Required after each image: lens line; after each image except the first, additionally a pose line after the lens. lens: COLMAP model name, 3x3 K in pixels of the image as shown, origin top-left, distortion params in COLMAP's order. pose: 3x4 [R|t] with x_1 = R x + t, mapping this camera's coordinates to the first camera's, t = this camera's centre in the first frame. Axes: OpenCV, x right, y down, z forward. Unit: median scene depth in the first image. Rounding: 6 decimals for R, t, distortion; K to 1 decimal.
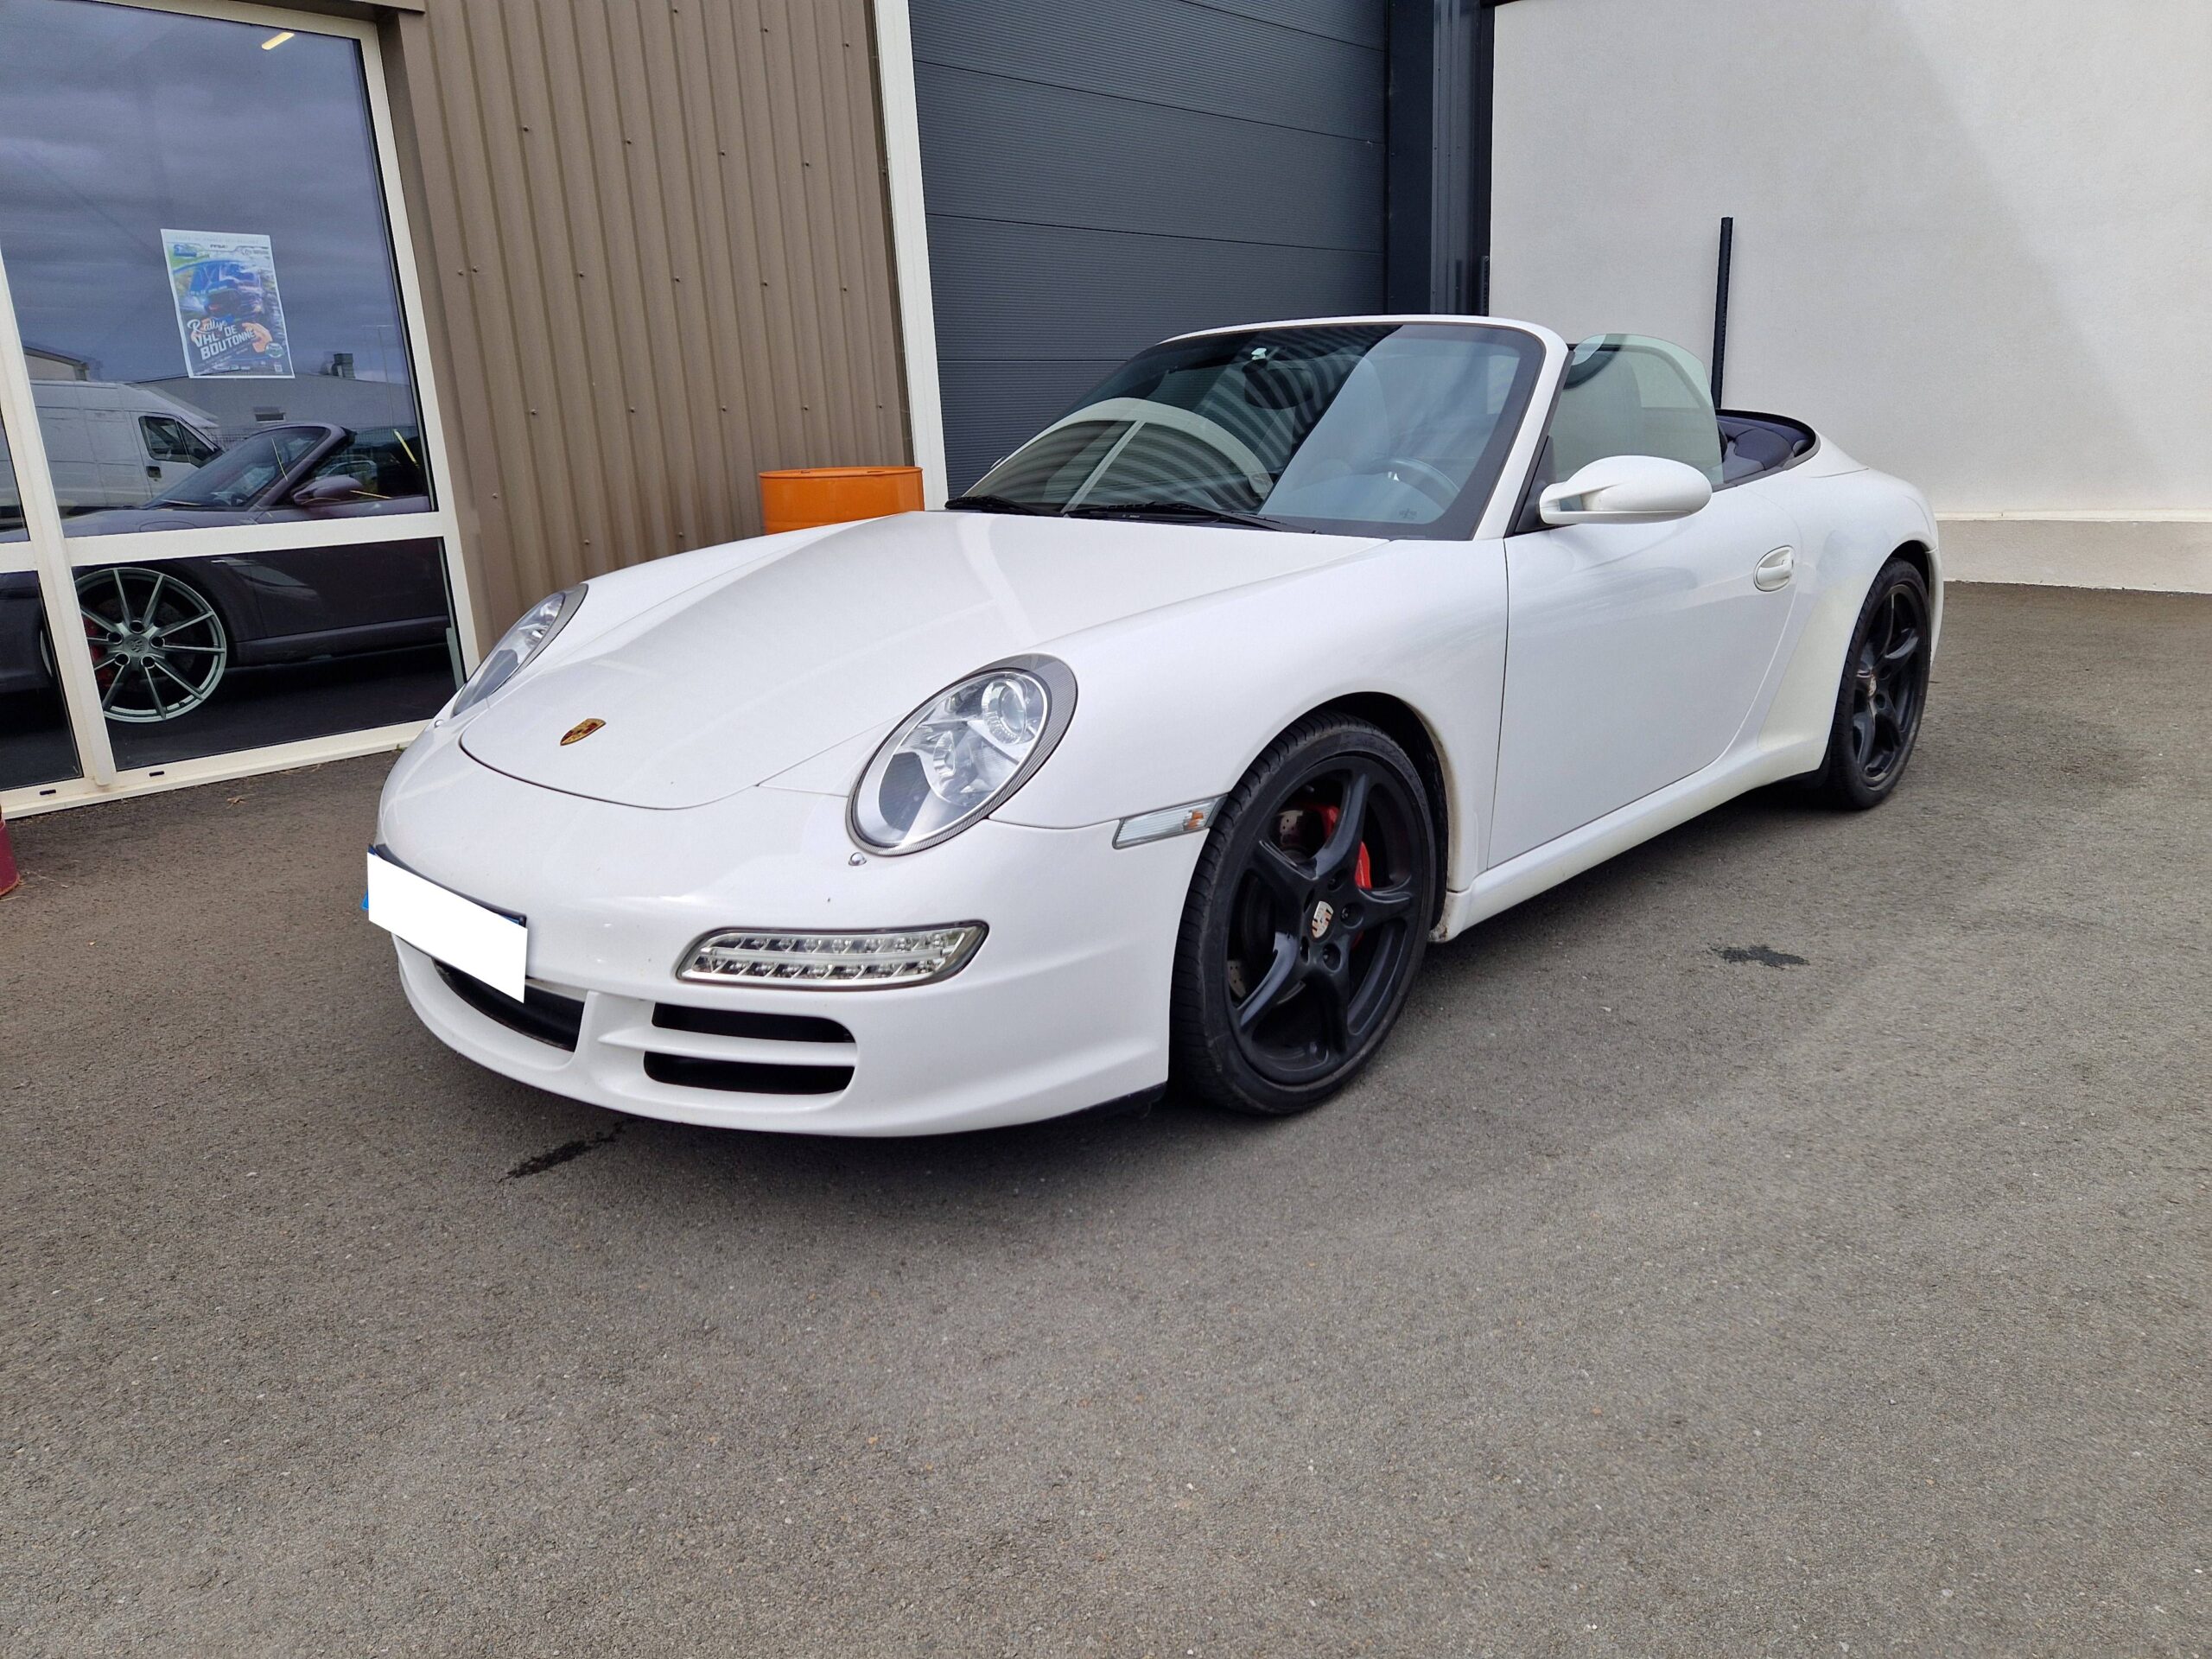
lens RADIAL K [[1476.9, 0, 1101.6], [0, 1476.9, 819.9], [0, 0, 1]] dist [0.076309, -0.066179]
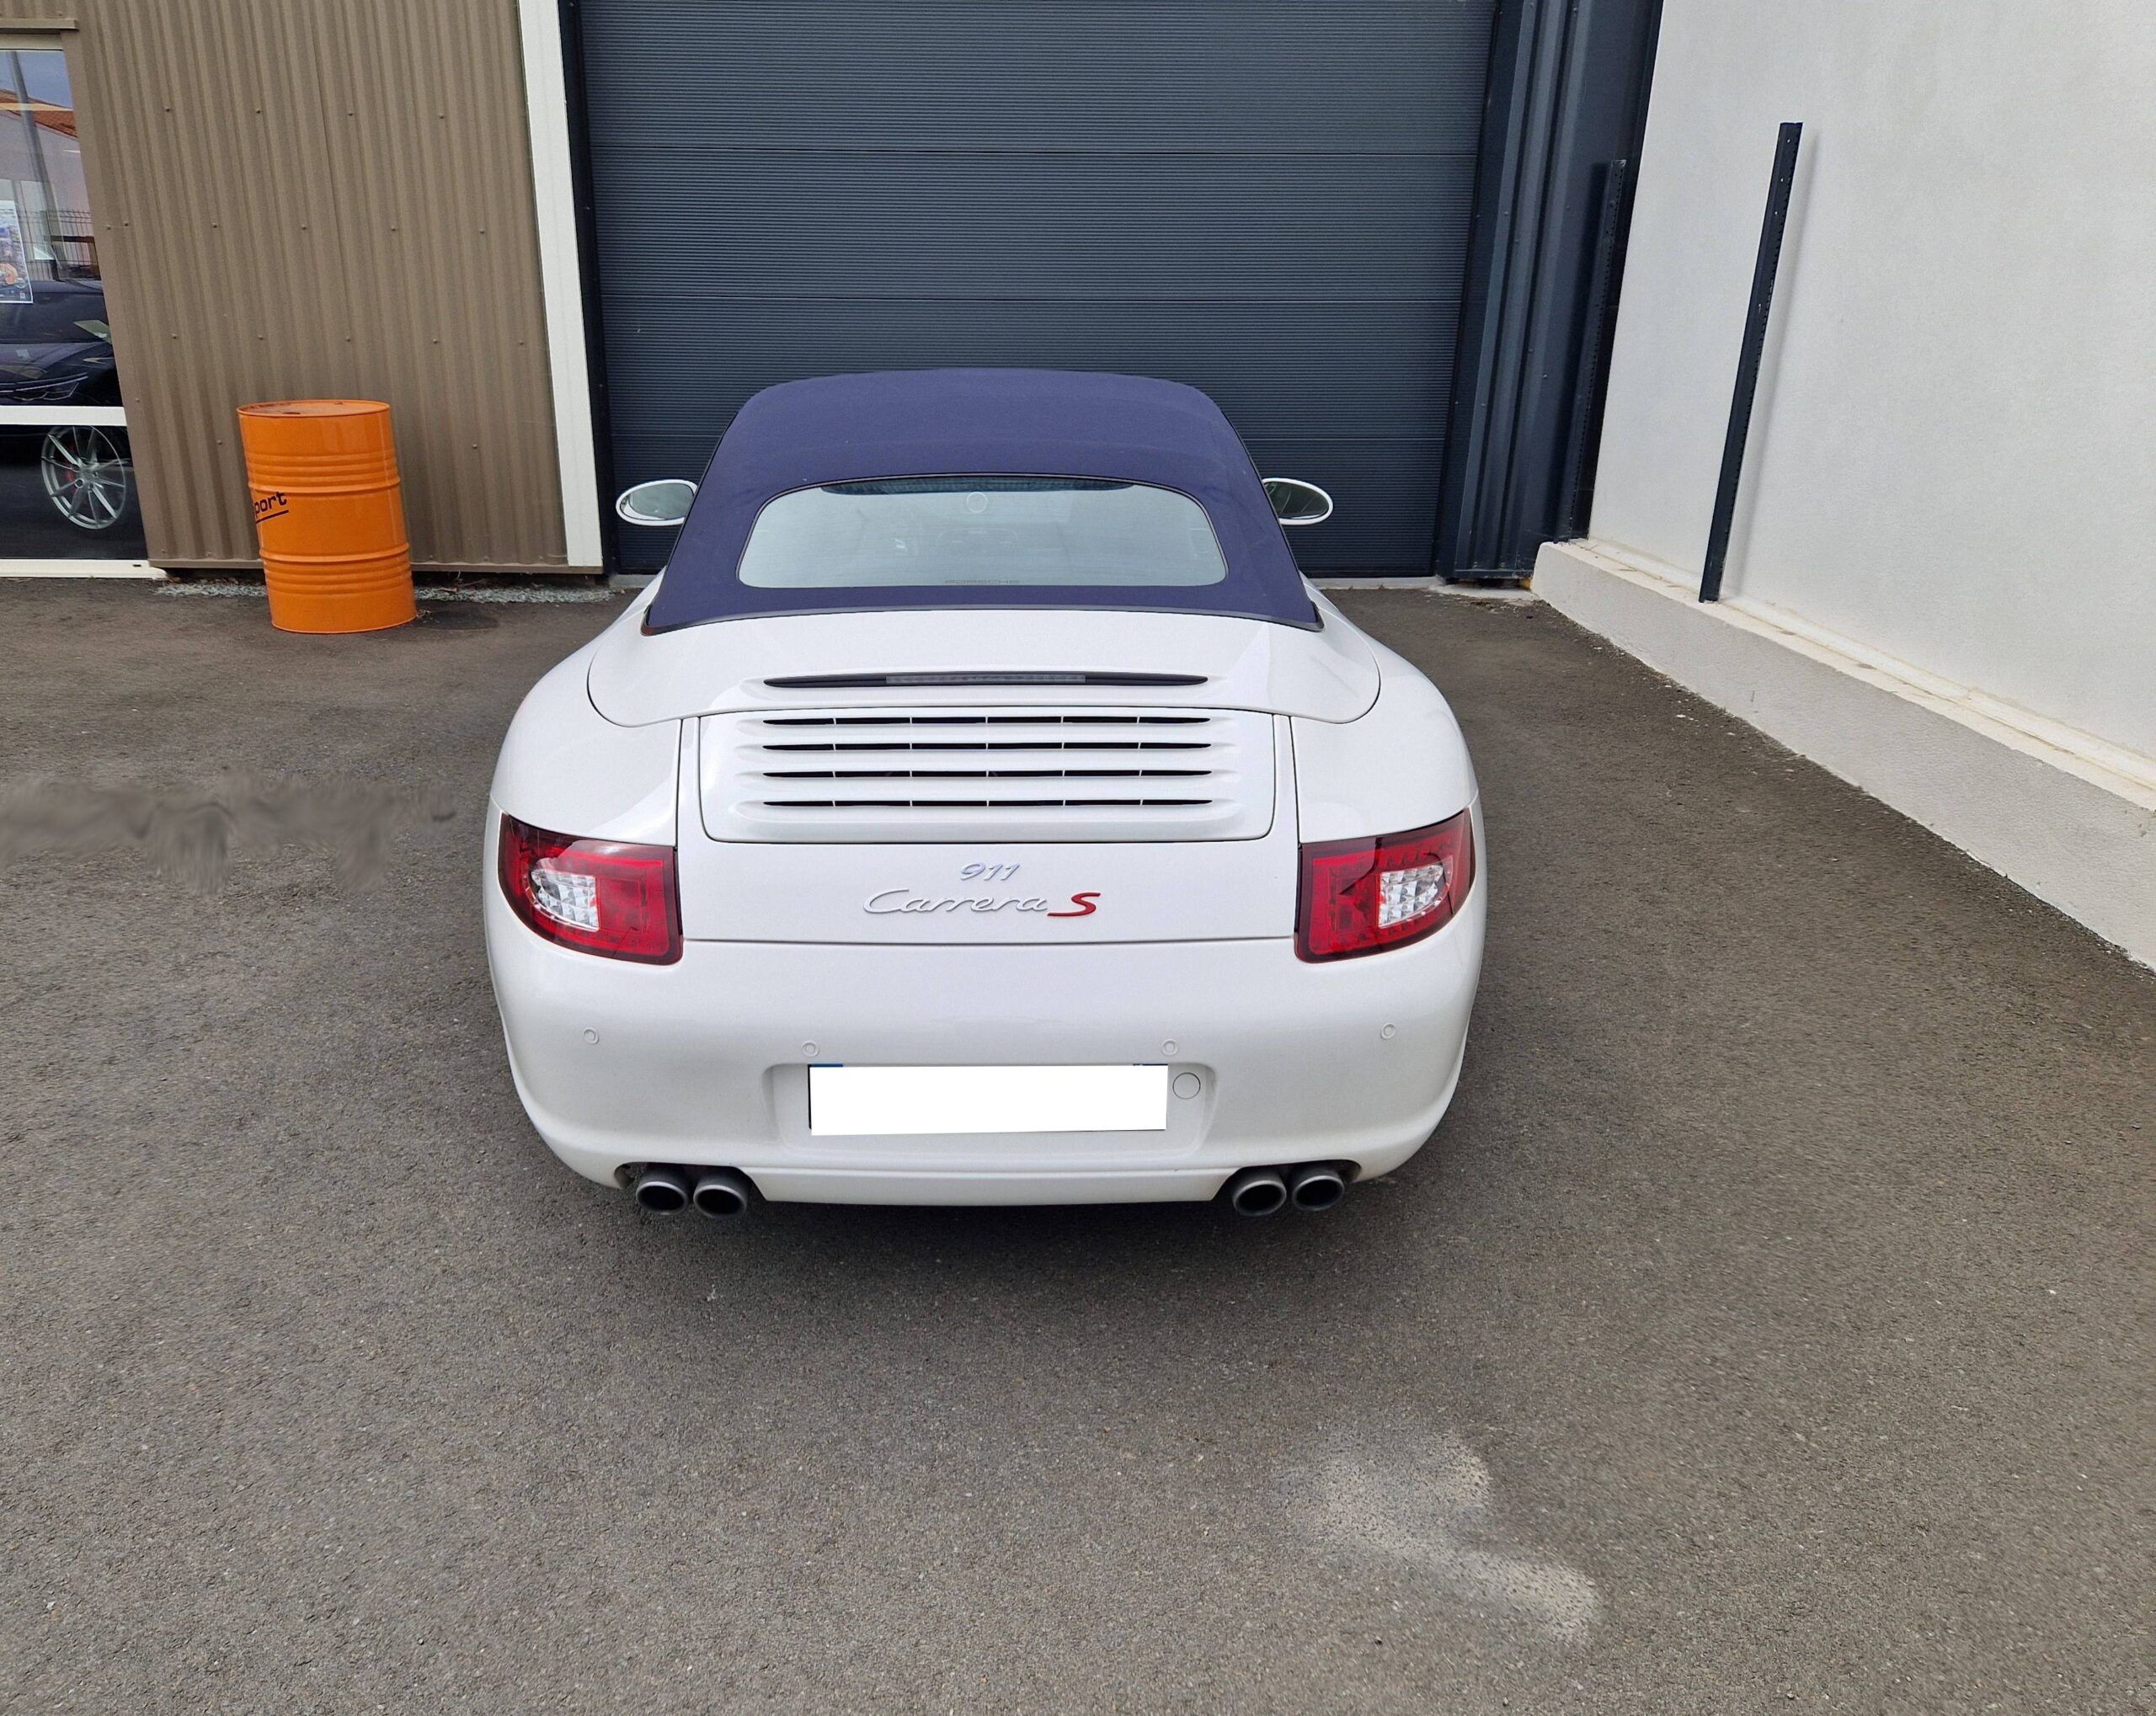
lens RADIAL K [[1601.9, 0, 975.0], [0, 1601.9, 860.0], [0, 0, 1]] dist [0.075255, -0.075384]
pose [[0.694410, 0.297686, -0.655116, 2.361987], [-0.222739, 0.954625, 0.197685, -0.564740], [0.684238, 0.008646, 0.729208, 0.944961]]
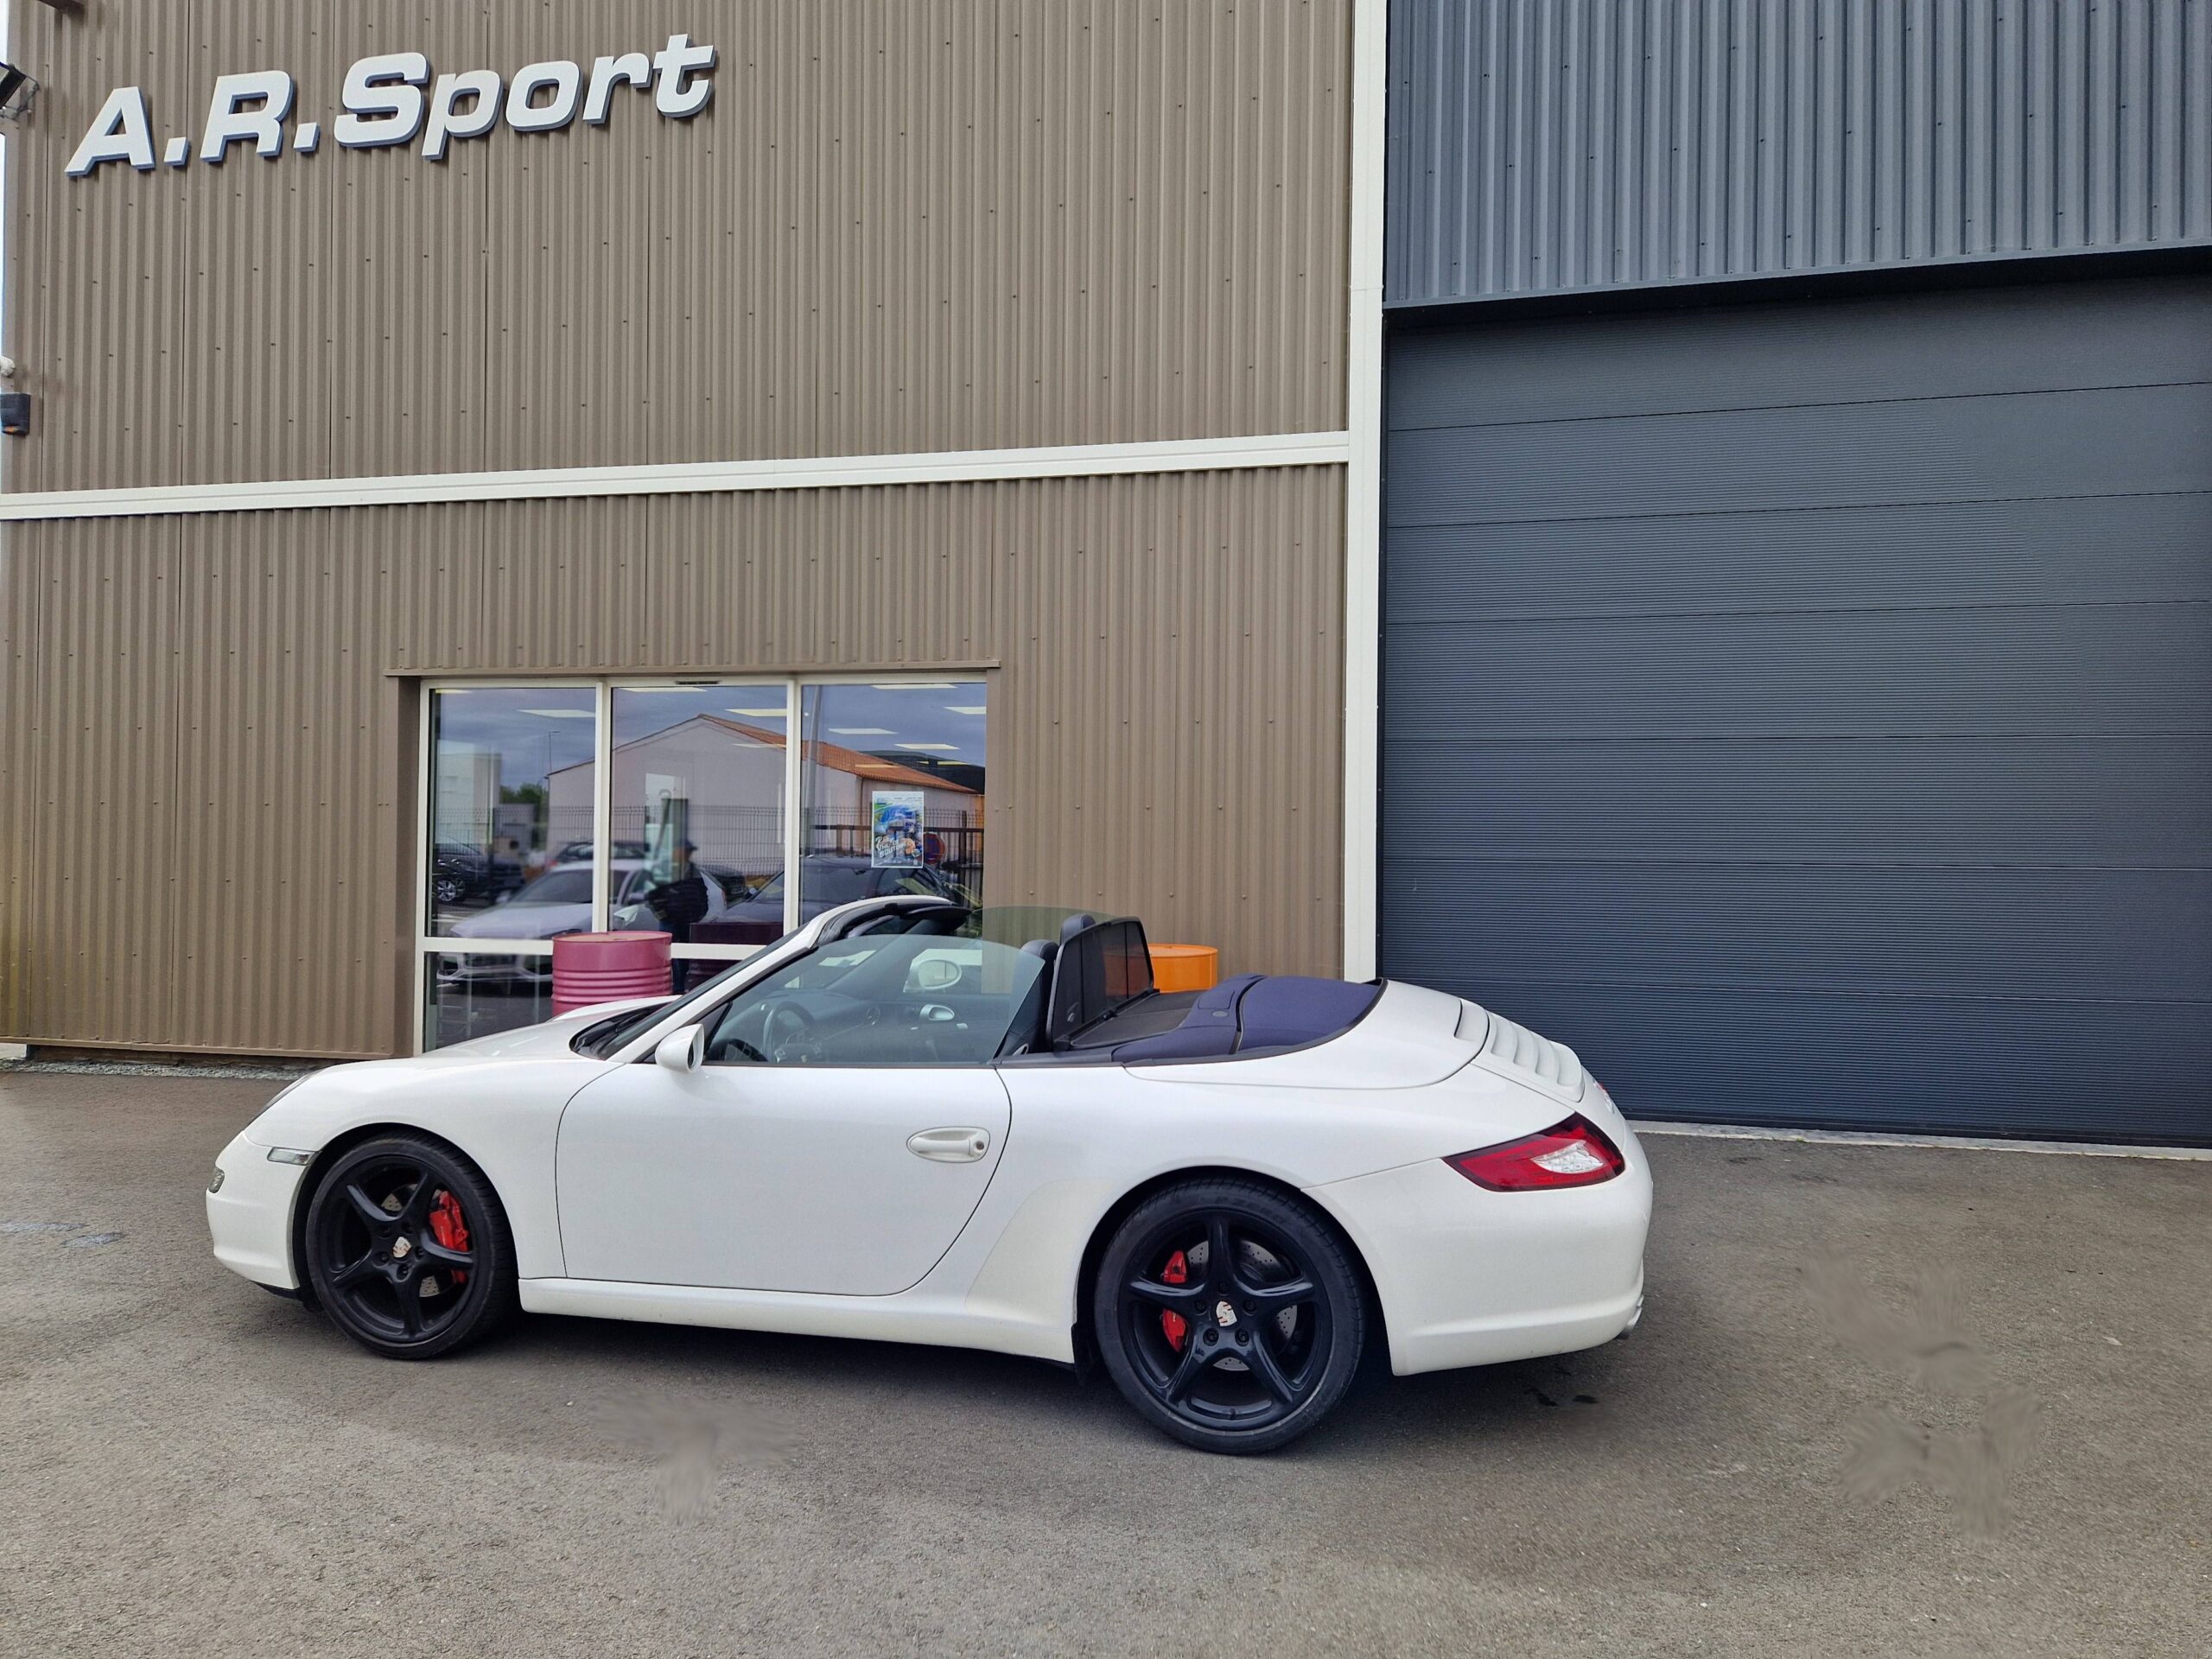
lens RADIAL K [[1478.4, 0, 1116.4], [0, 1478.4, 816.6], [0, 0, 1]] dist [0.068296, -0.059271]
pose [[0.504697, 0.034825, -0.862594, 1.997631], [-0.252538, 0.961434, -0.108943, -0.425209], [0.825533, 0.272821, 0.494028, 0.627320]]
